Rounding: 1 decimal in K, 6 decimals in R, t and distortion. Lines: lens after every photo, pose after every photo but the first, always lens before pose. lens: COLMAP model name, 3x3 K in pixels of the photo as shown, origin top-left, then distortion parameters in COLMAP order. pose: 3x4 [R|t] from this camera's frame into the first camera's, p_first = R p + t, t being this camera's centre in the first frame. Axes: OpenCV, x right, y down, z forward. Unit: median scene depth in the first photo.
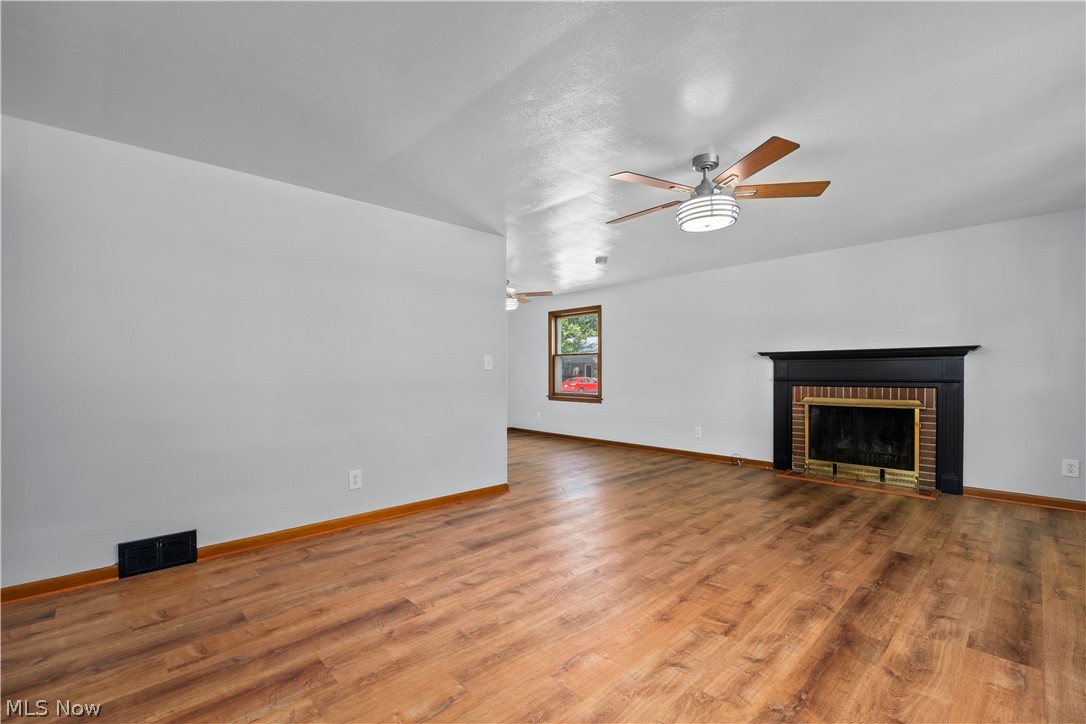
lens RADIAL K [[464.1, 0, 547.6], [0, 464.1, 368.8], [0, 0, 1]] dist [-0.014481, 0.000817]
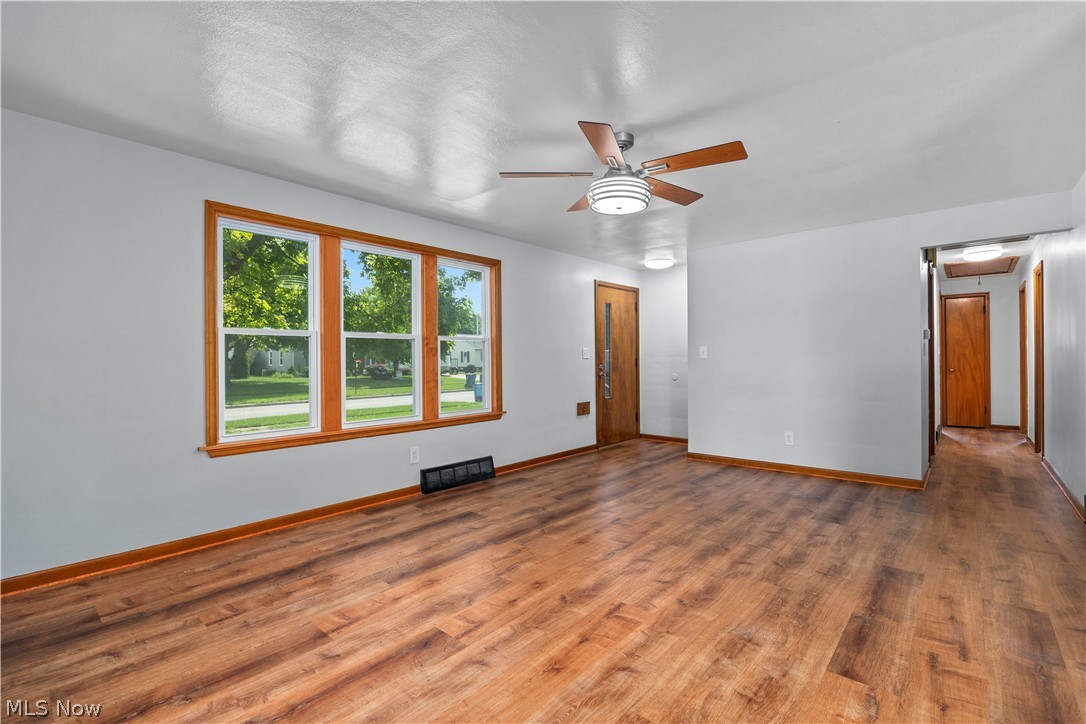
lens RADIAL K [[489.1, 0, 537.2], [0, 489.1, 360.0], [0, 0, 1]] dist [-0.017890, 0.002092]
pose [[-0.996738, 0.011650, -0.079866, 0.619454], [0.011890, 0.999926, -0.002533, 0.001484], [0.079830, -0.003474, -0.996802, 2.079017]]
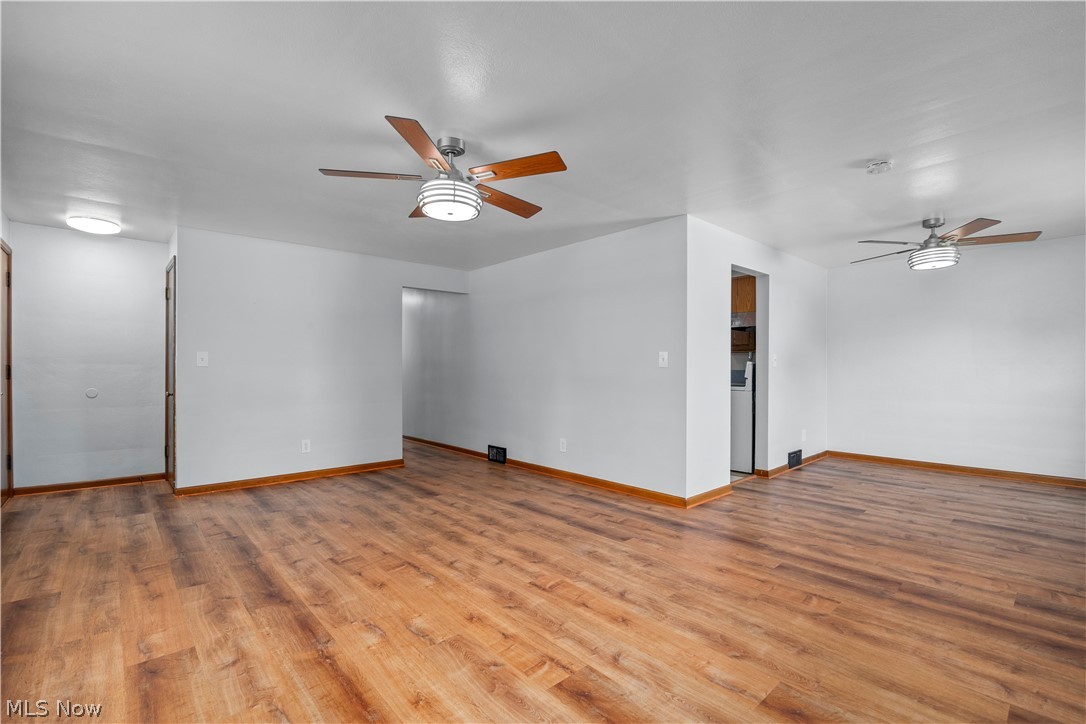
lens RADIAL K [[489.1, 0, 545.7], [0, 489.1, 361.0], [0, 0, 1]] dist [-0.017890, 0.002092]
pose [[-0.023342, -0.009938, -0.999678, 1.394612], [0.001811, 0.999949, -0.009983, -0.002544], [0.999726, -0.002043, -0.023323, 1.276357]]
